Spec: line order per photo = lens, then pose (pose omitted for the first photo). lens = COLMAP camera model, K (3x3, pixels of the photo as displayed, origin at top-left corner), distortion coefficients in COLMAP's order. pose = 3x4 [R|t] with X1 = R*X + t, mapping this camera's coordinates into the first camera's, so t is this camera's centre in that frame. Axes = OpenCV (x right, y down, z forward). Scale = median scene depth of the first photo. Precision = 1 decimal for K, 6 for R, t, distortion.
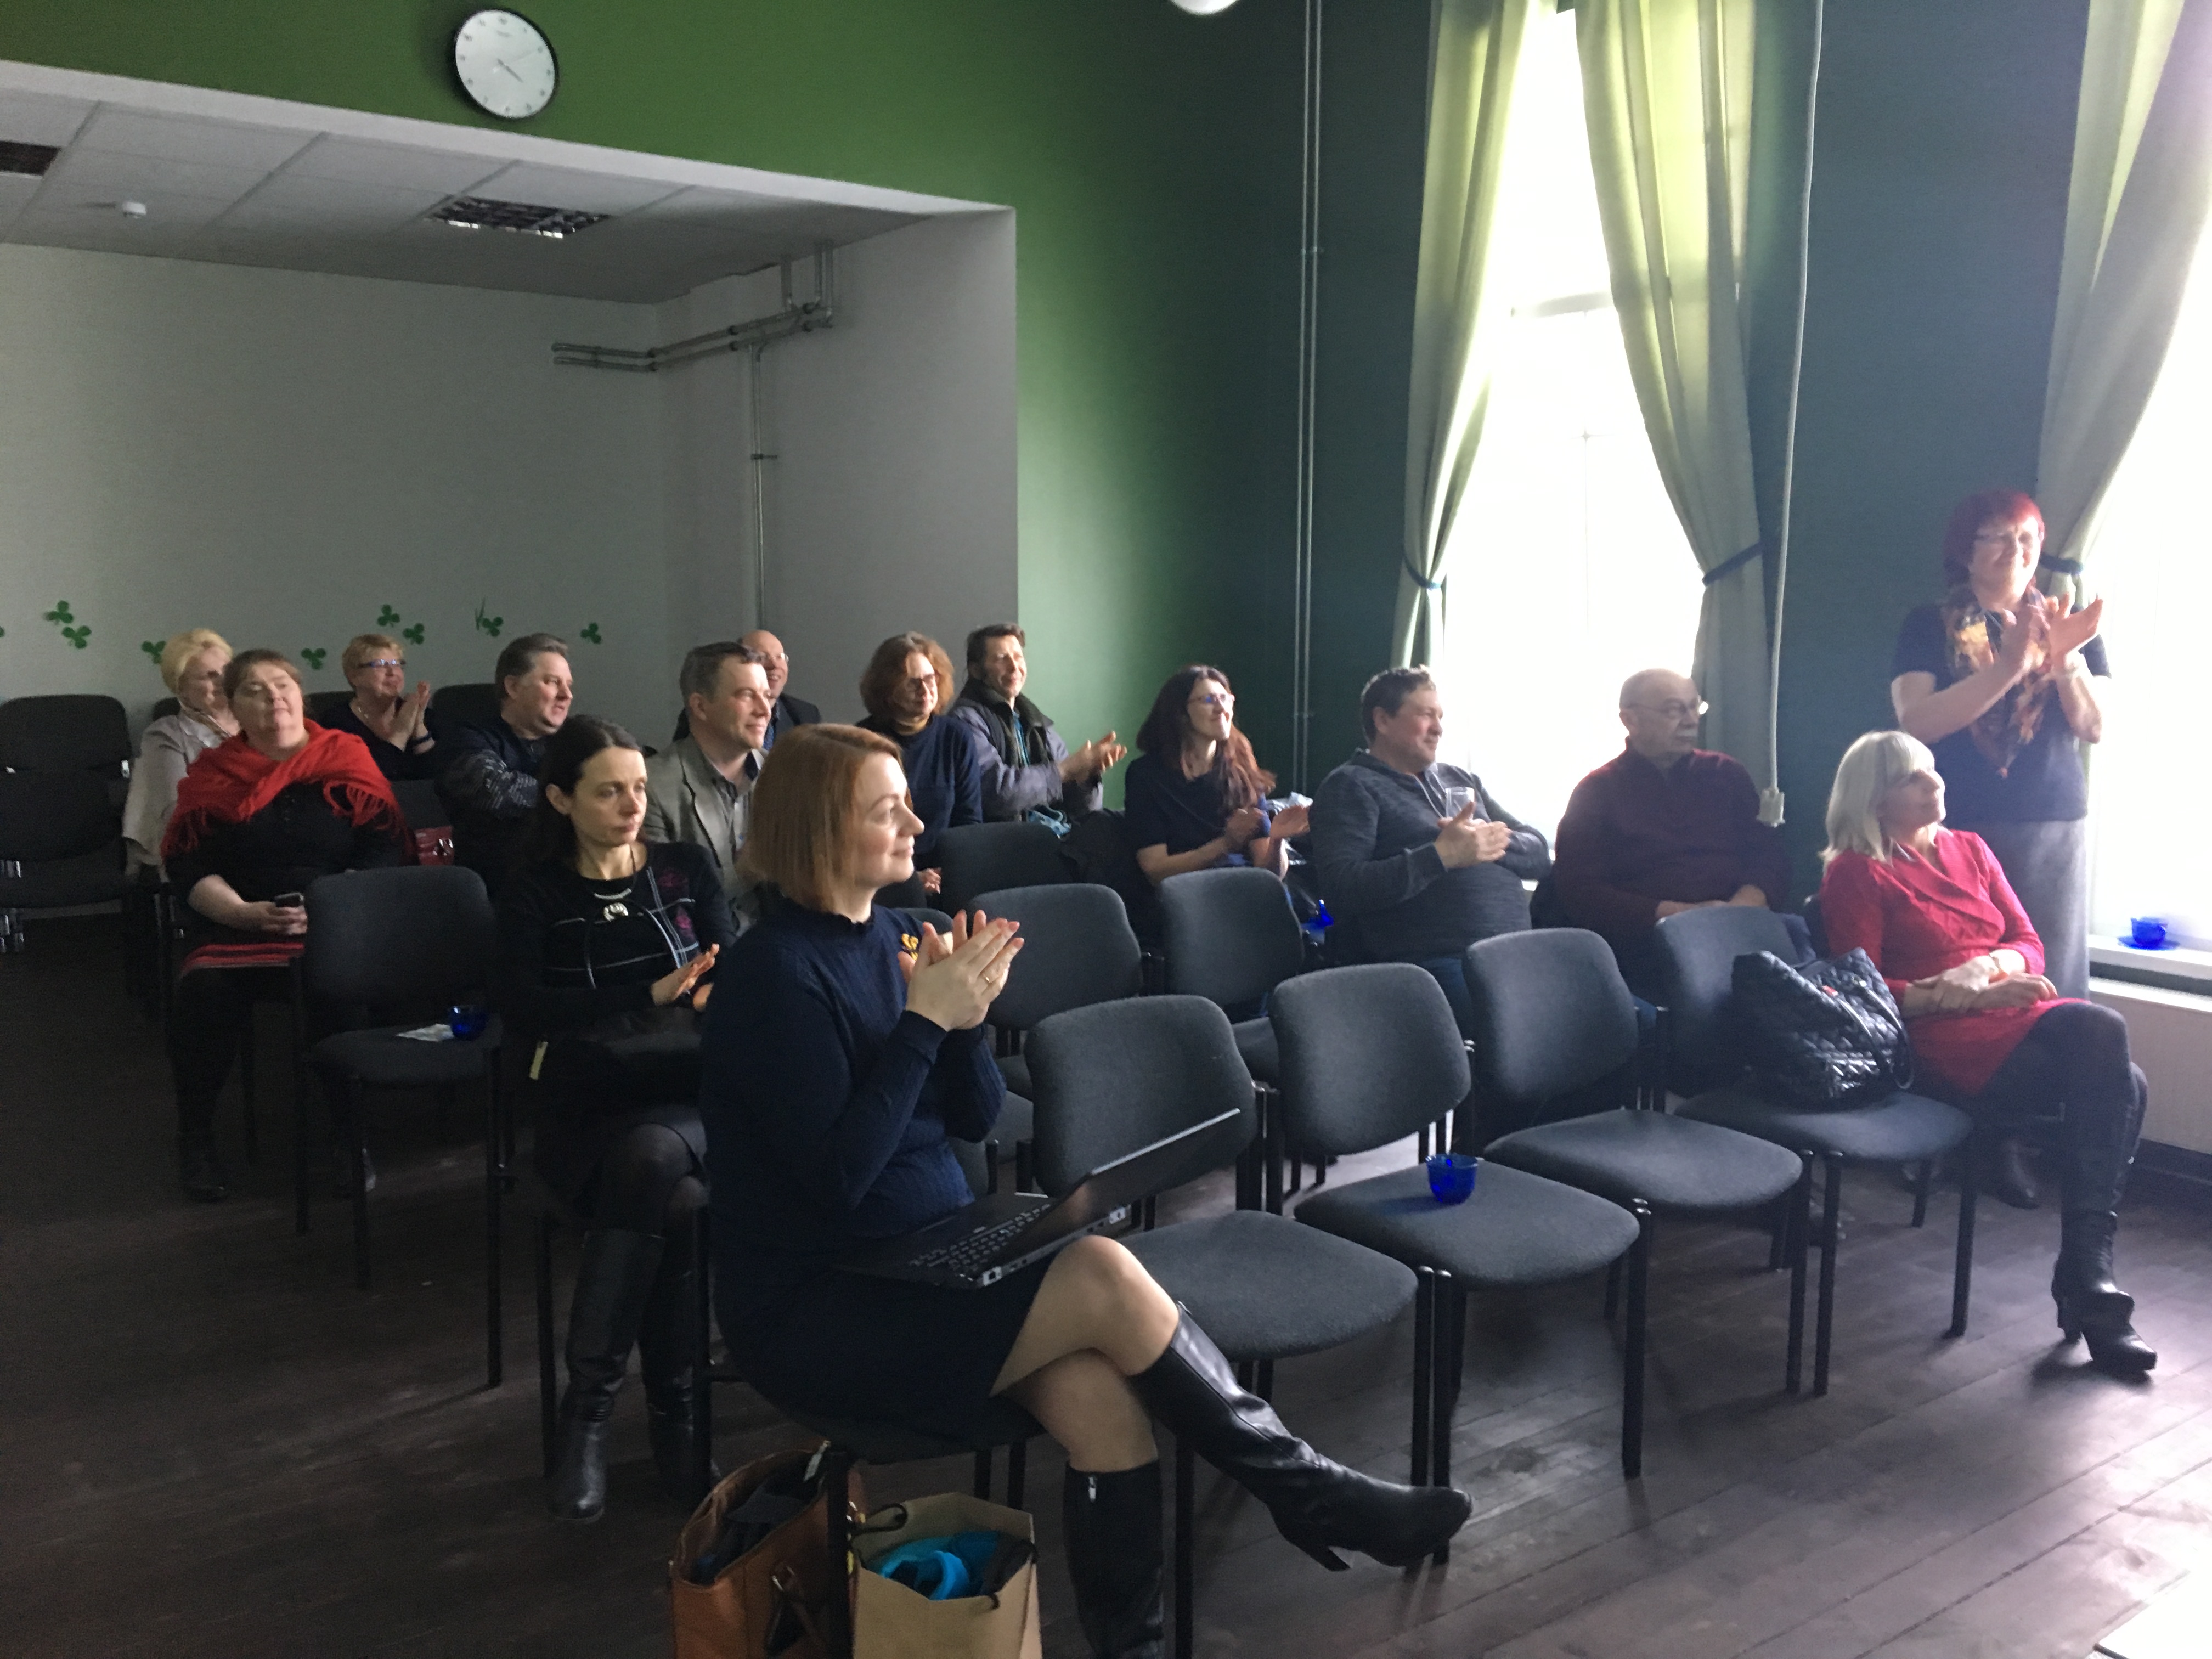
lens RADIAL K [[1817.7, 0, 1093.9], [0, 1817.7, 821.5], [0, 0, 1]] dist [0.064803, -0.081012]
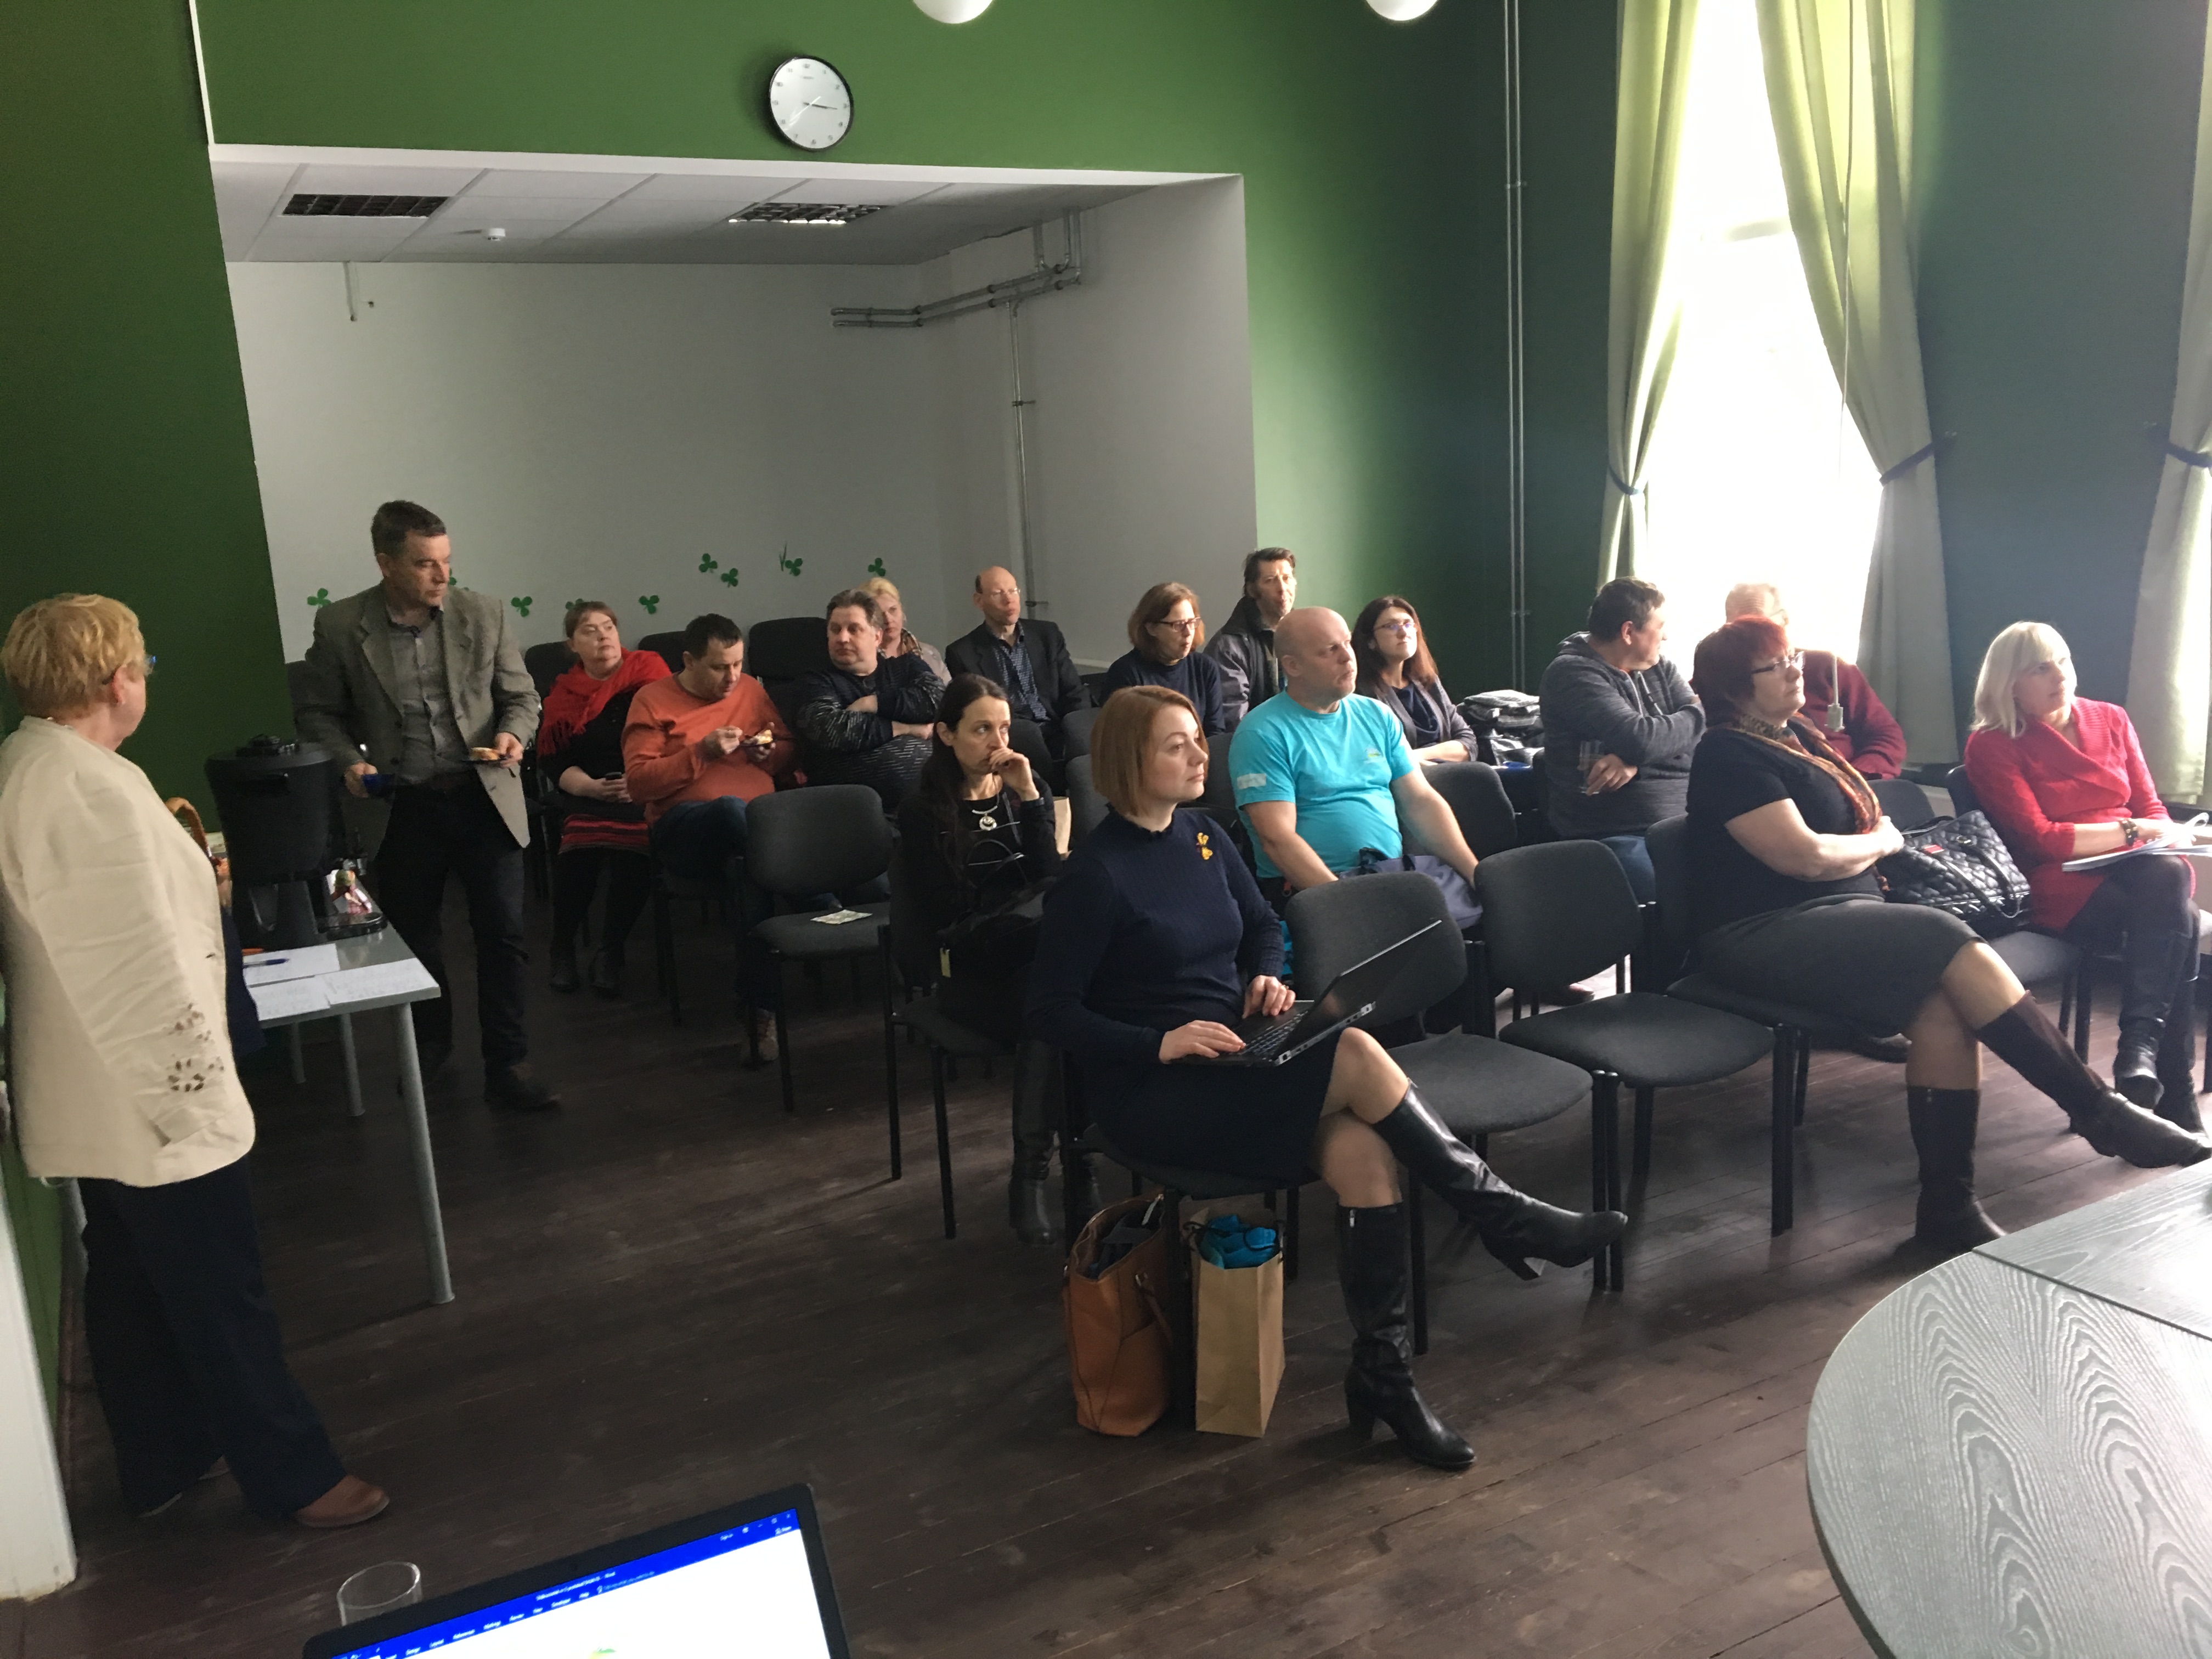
lens RADIAL K [[1817.7, 0, 1116.0], [0, 1817.7, 828.4], [0, 0, 1]] dist [0.064803, -0.081012]
pose [[0.992509, -0.034527, -0.117193, -0.003442], [0.042749, 0.996743, 0.068381, -0.023455], [0.114450, -0.072878, 0.990752, -0.213663]]
